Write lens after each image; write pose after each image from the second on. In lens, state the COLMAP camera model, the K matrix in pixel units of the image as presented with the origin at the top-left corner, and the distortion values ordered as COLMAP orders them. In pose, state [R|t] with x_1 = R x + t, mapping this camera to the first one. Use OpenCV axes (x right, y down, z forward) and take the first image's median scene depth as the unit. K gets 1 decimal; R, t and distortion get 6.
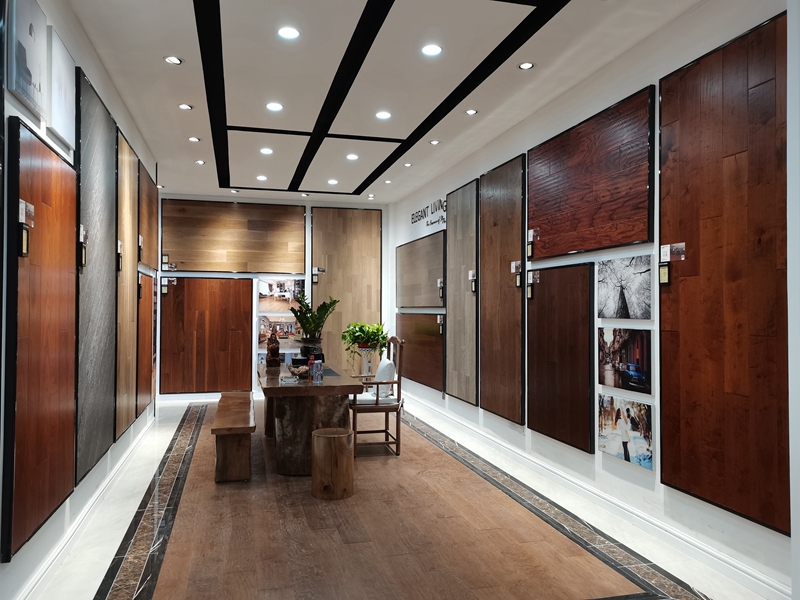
lens RADIAL K [[604.1, 0, 395.4], [0, 604.1, 298.0], [0, 0, 1]] dist [0.055763, -0.050918]
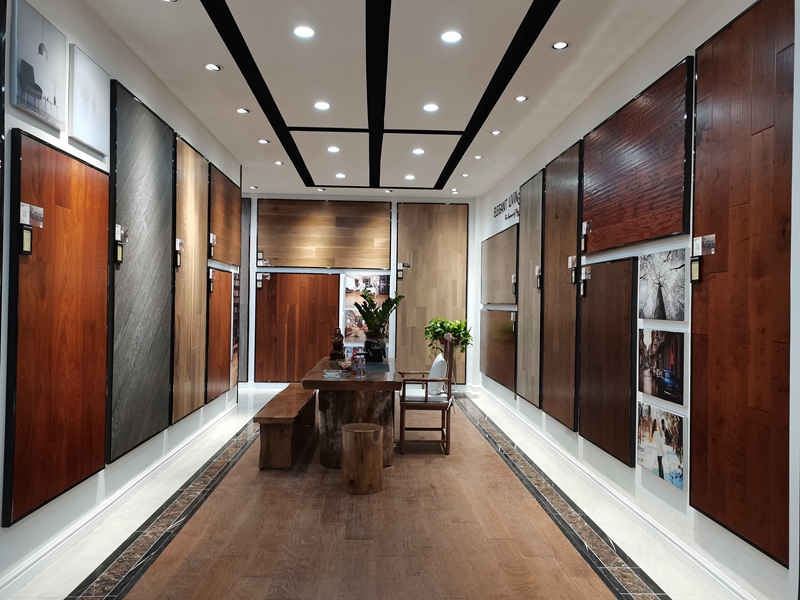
lens RADIAL K [[604.1, 0, 399.4], [0, 604.1, 297.9], [0, 0, 1]] dist [0.055763, -0.050918]
pose [[0.976531, 0.009964, -0.215146, 0.175469], [-0.008263, 0.999927, 0.008804, -0.002367], [0.215218, -0.006820, 0.976542, 0.035610]]
